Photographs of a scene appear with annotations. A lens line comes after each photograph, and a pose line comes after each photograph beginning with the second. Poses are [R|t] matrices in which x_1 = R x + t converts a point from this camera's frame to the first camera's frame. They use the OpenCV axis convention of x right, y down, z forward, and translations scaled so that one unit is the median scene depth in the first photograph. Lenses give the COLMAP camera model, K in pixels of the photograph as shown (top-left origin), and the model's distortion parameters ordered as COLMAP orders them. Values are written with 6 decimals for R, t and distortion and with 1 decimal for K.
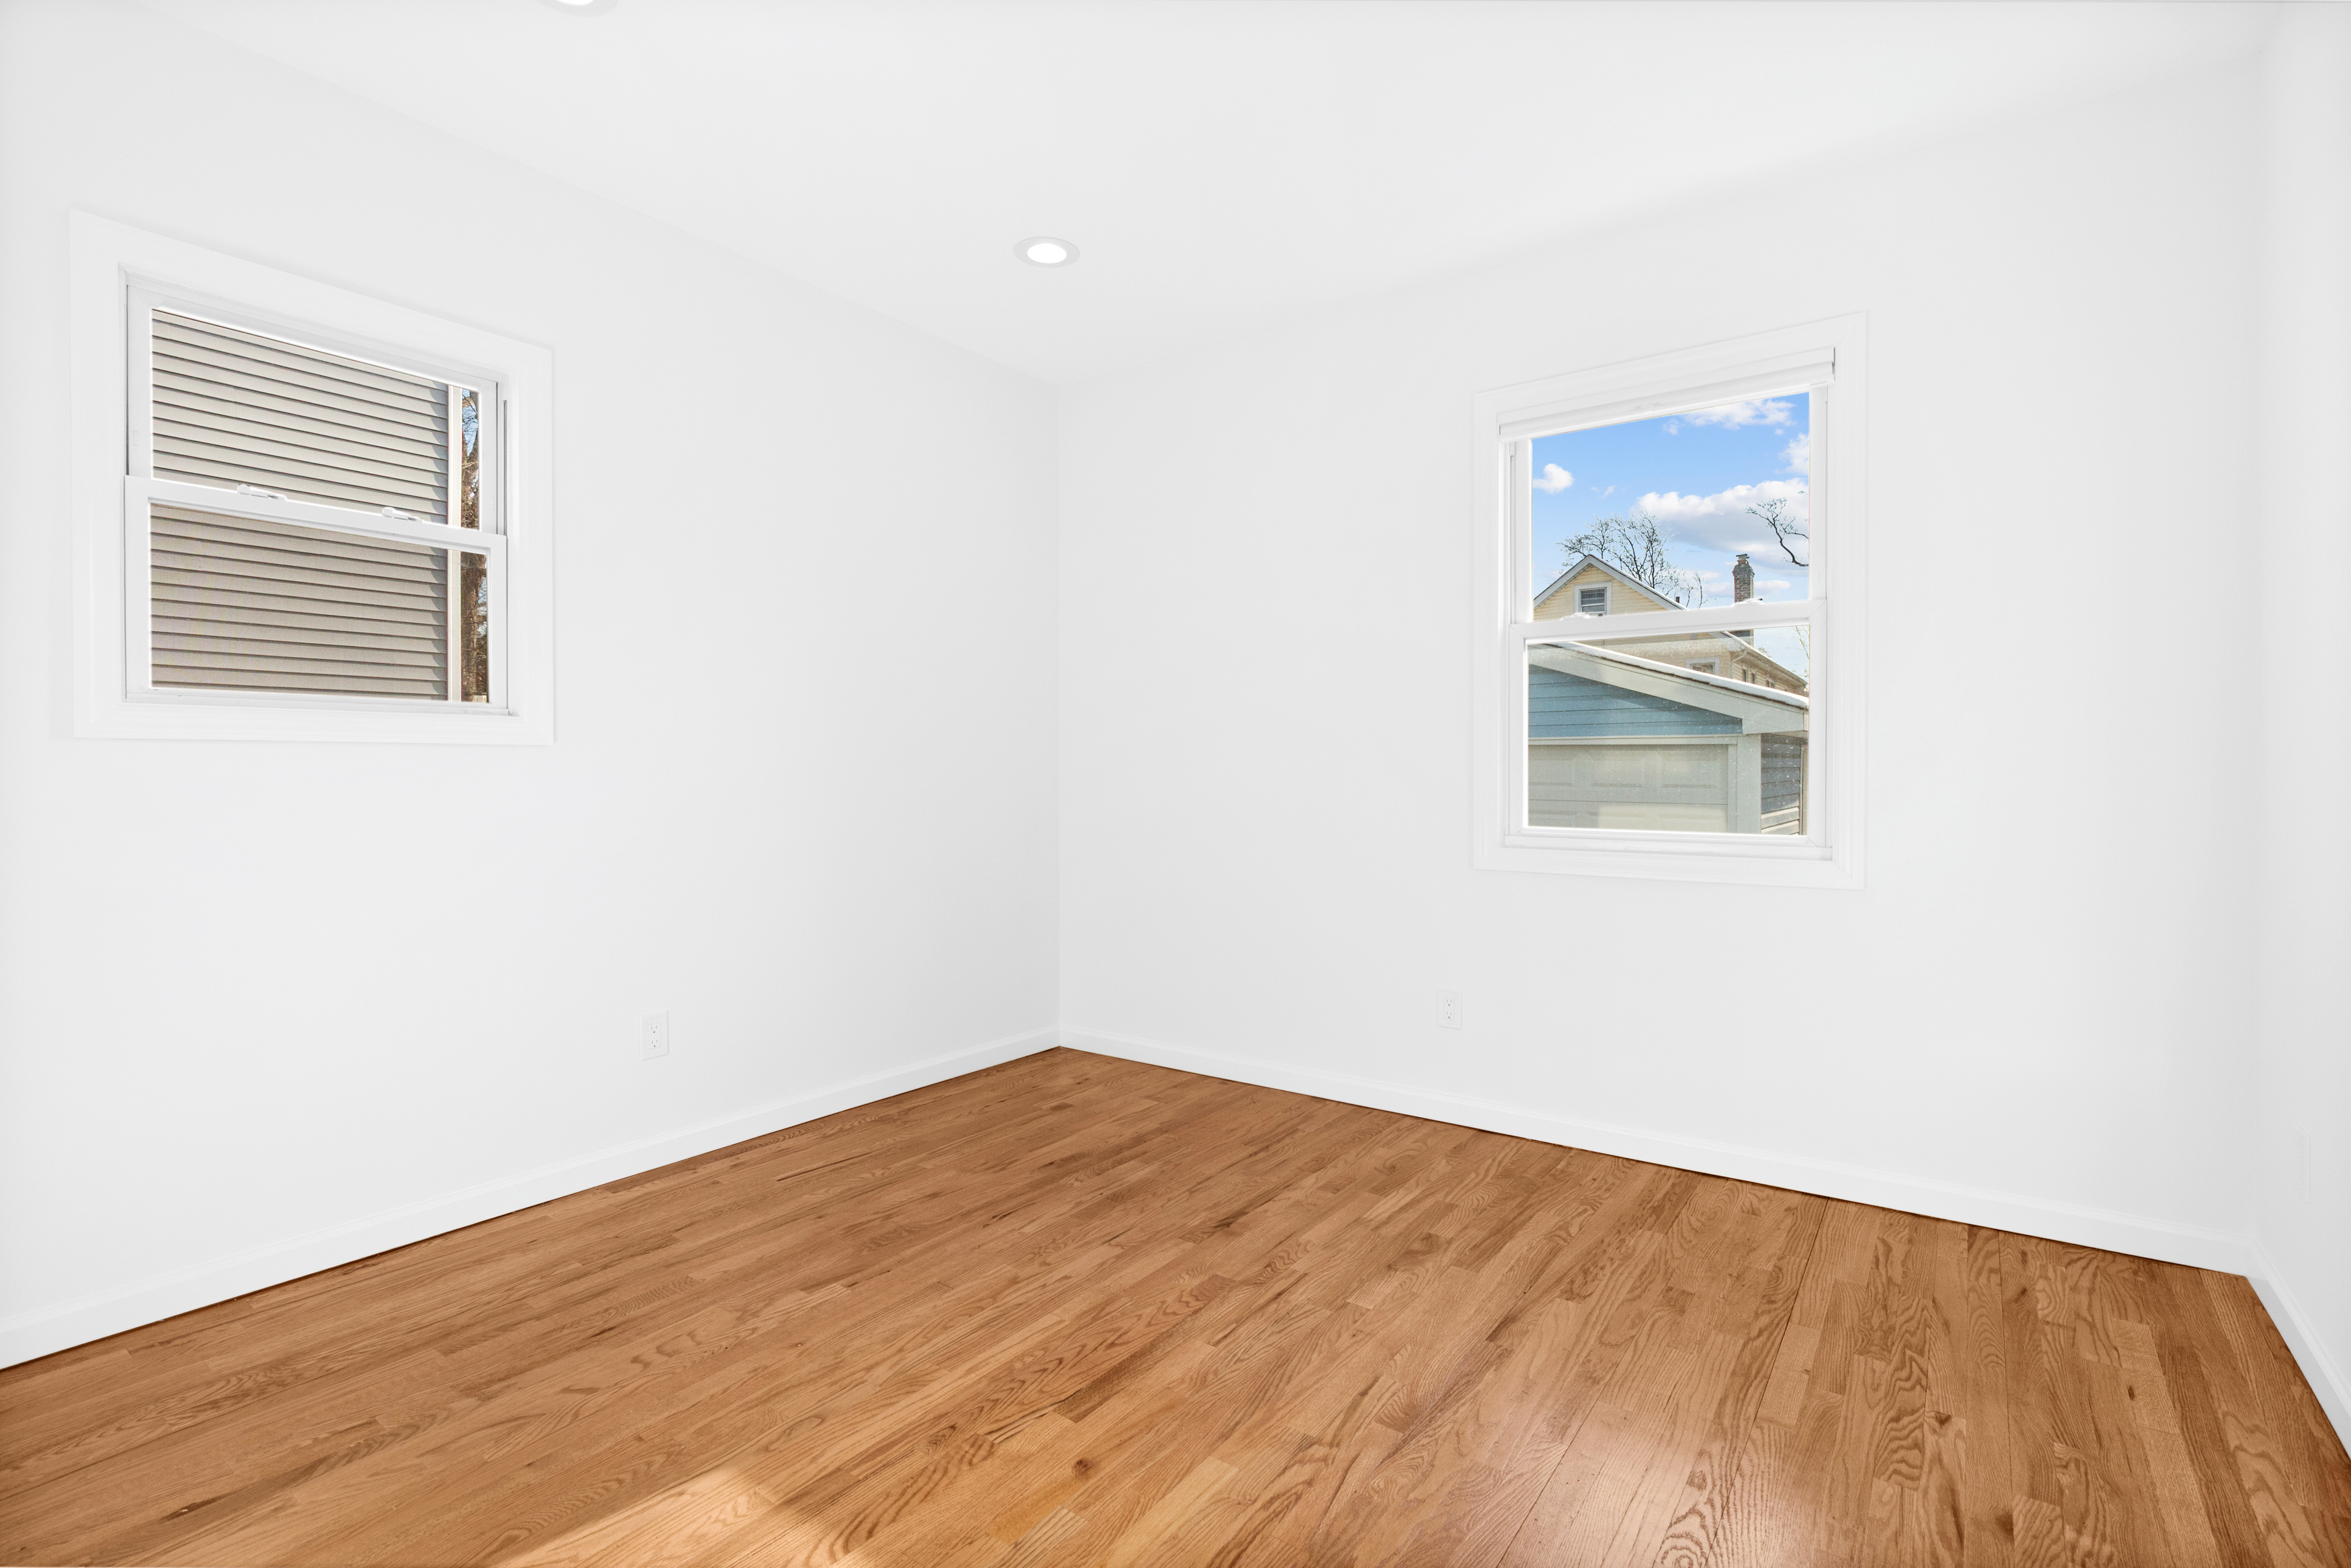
lens RADIAL K [[1097.4, 0, 1176.0], [0, 1097.4, 776.4], [0, 0, 1]] dist [0.012779, -0.000697]
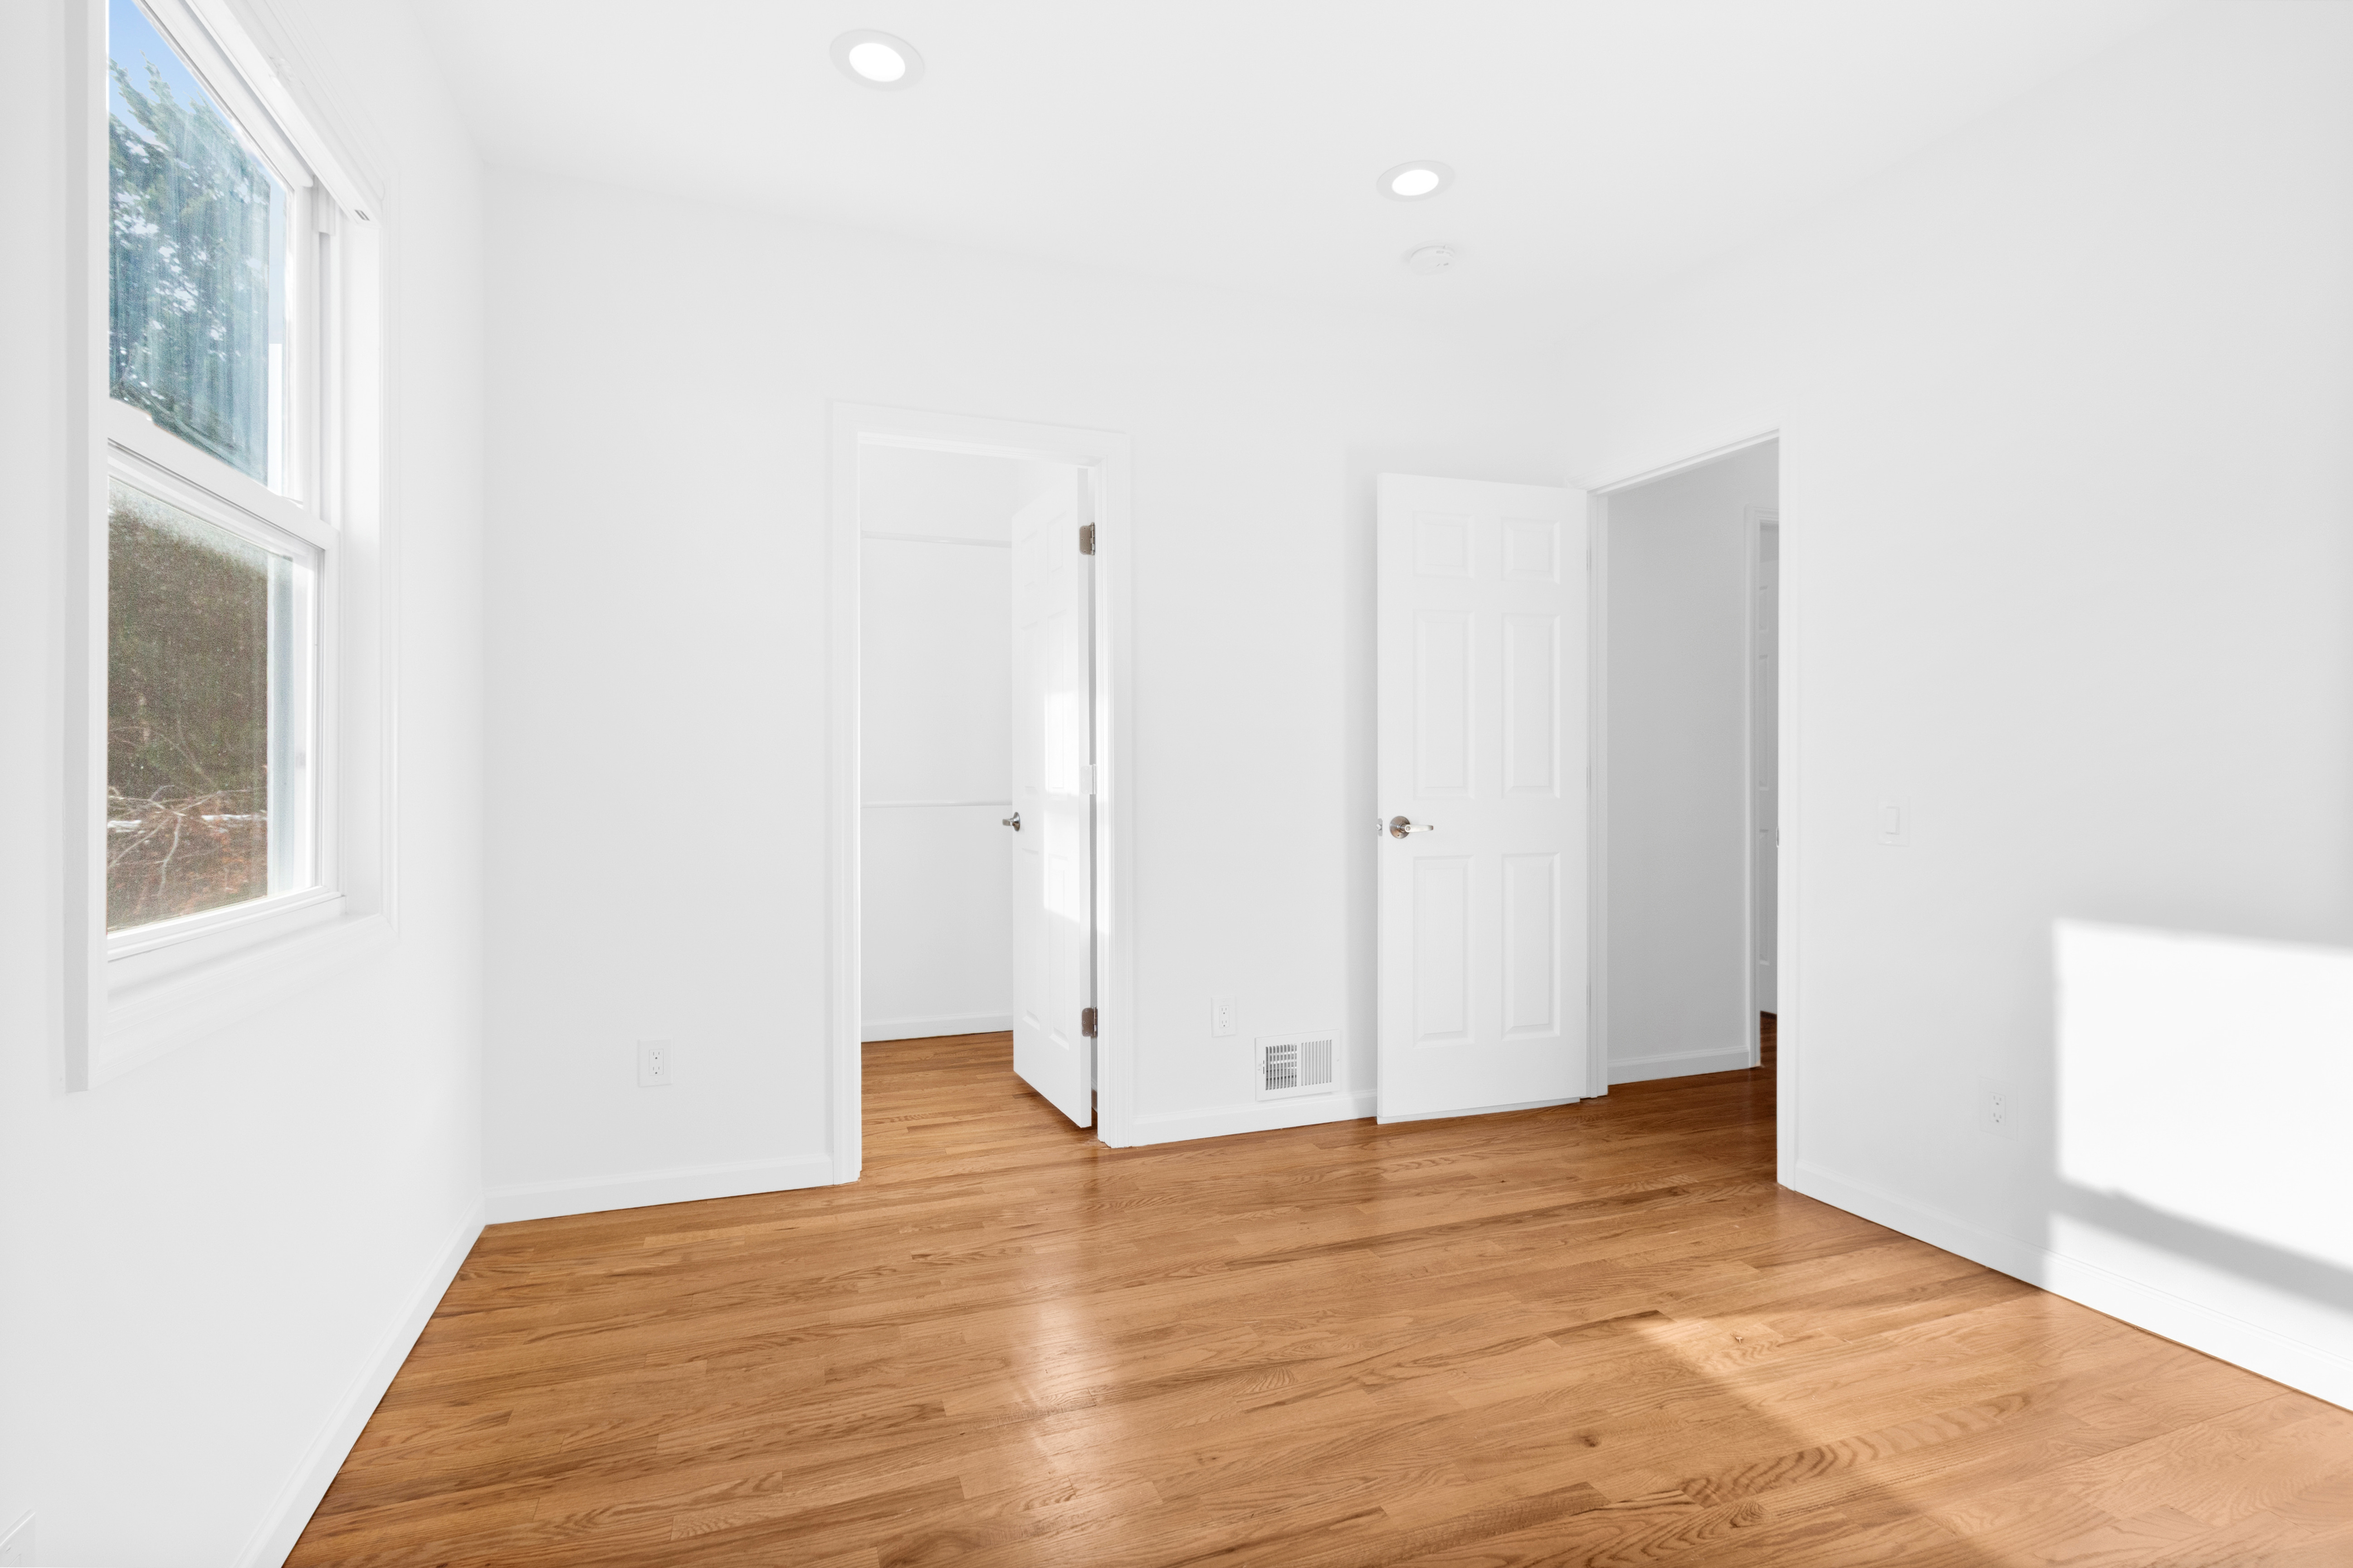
lens RADIAL K [[1098.3, 0, 1173.4], [0, 1098.3, 779.6], [0, 0, 1]] dist [0.012779, -0.000697]
pose [[-0.833938, -0.000324, 0.551858, -0.313384], [0.003374, 0.999978, 0.005685, -0.011987], [-0.551848, 0.006603, -0.833919, 1.959860]]
